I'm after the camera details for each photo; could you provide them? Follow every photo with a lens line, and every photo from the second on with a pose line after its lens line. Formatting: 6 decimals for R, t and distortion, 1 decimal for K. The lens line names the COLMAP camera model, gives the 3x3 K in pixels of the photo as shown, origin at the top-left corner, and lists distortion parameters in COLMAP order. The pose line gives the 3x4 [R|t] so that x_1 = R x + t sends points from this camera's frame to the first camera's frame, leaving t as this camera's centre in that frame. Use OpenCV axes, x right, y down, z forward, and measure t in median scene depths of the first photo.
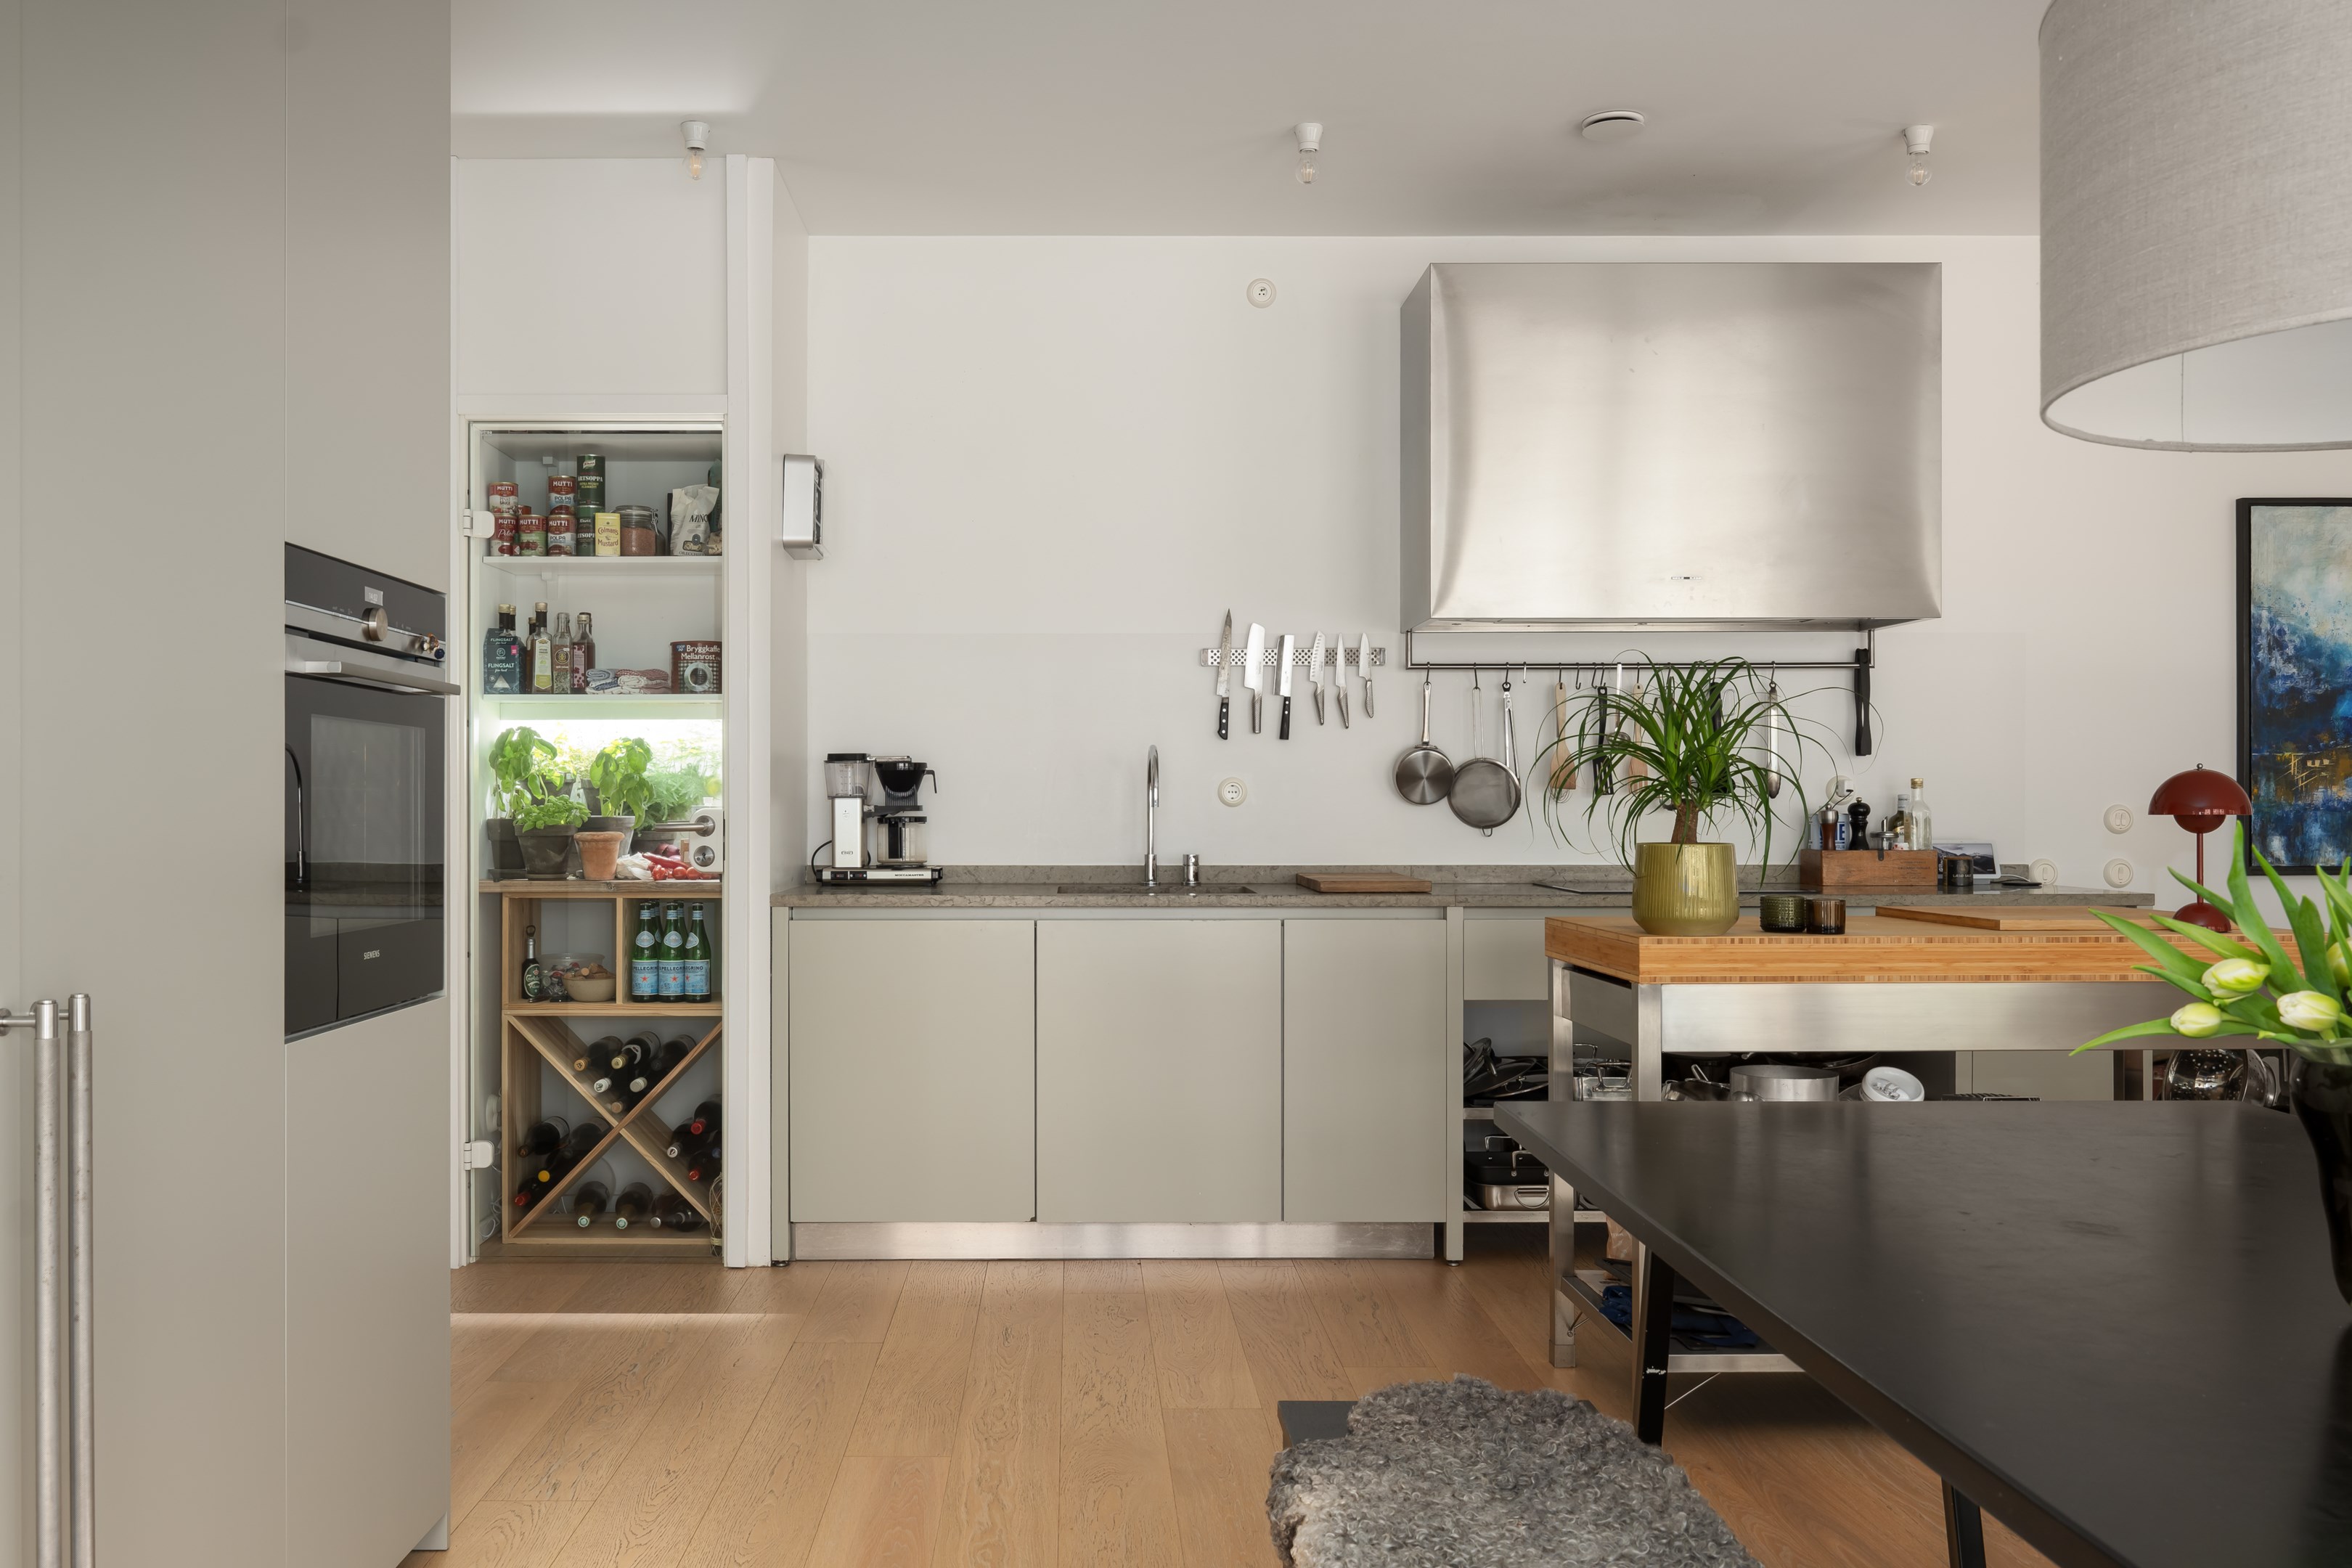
lens RADIAL K [[2075.7, 0, 1176.0], [0, 2075.7, 784.0], [0, 0, 1]] dist [0.001295, 0.002080]
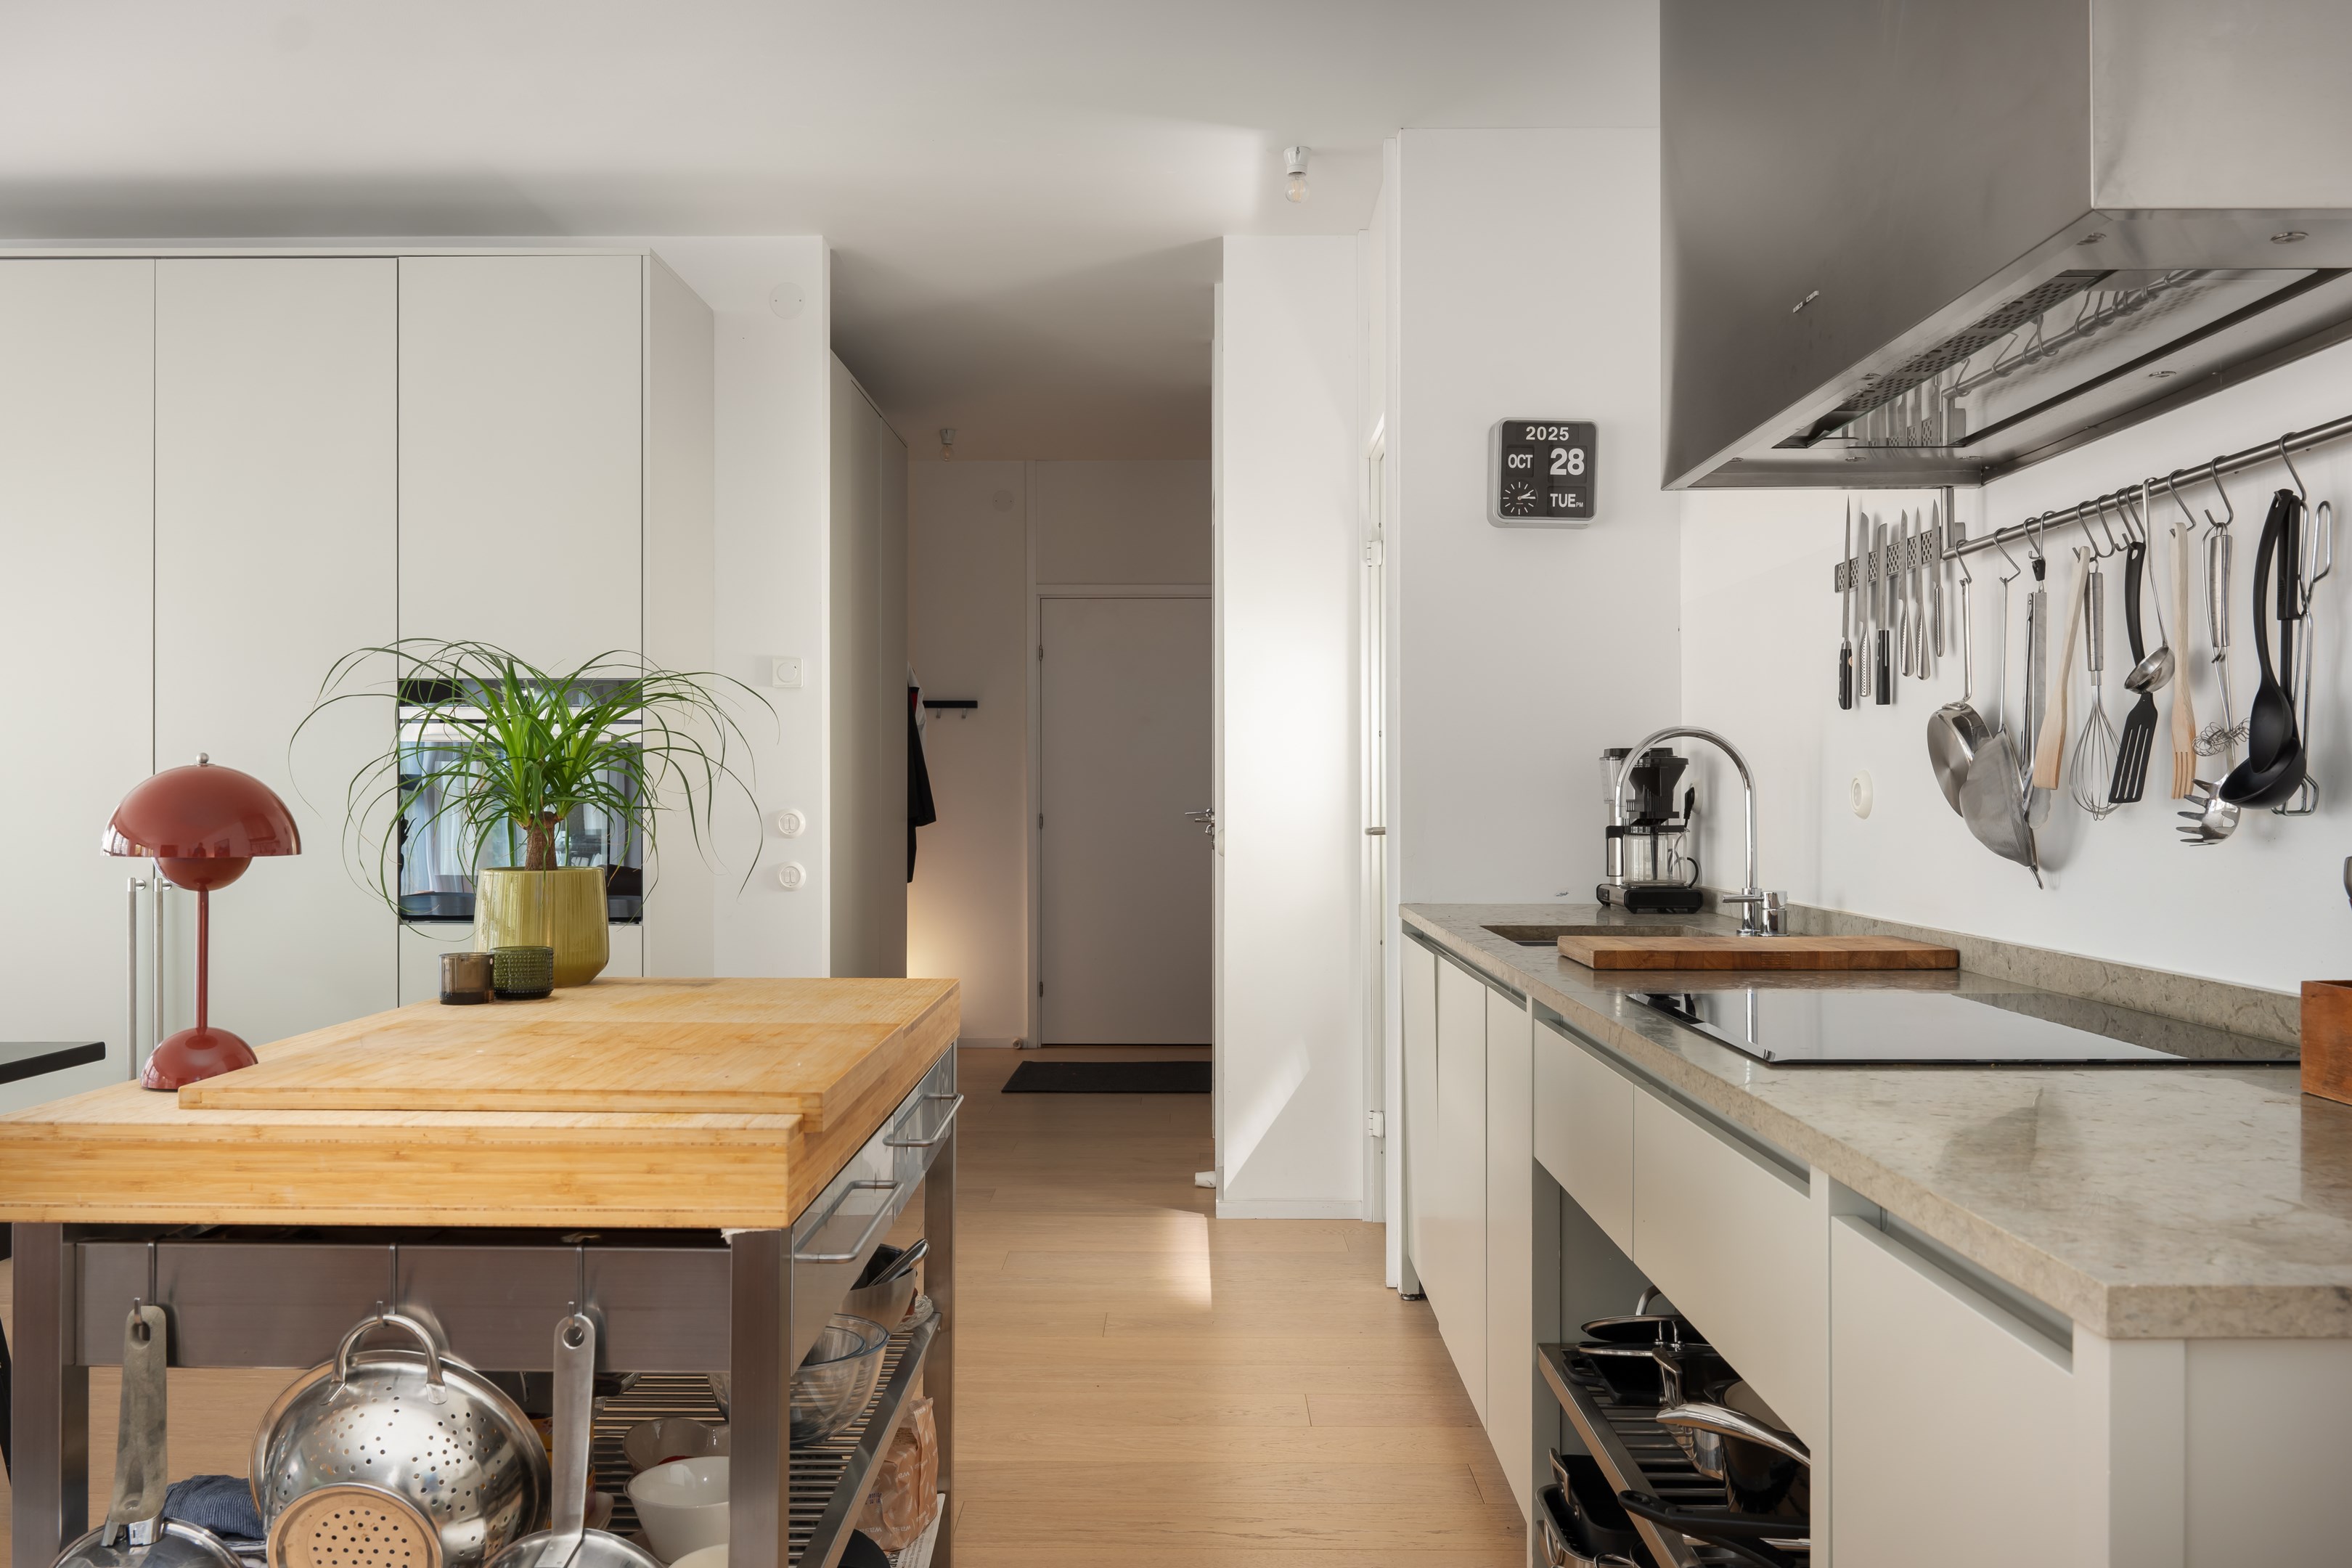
lens RADIAL K [[1888.4, 0, 1176.0], [0, 1888.4, 784.0], [0, 0, 1]] dist [0.017160, -0.000653]
pose [[-0.057960, -0.002579, -0.998316, 0.594876], [0.012060, 0.999922, -0.003284, 0.000689], [0.998246, -0.012230, -0.057924, 0.813762]]
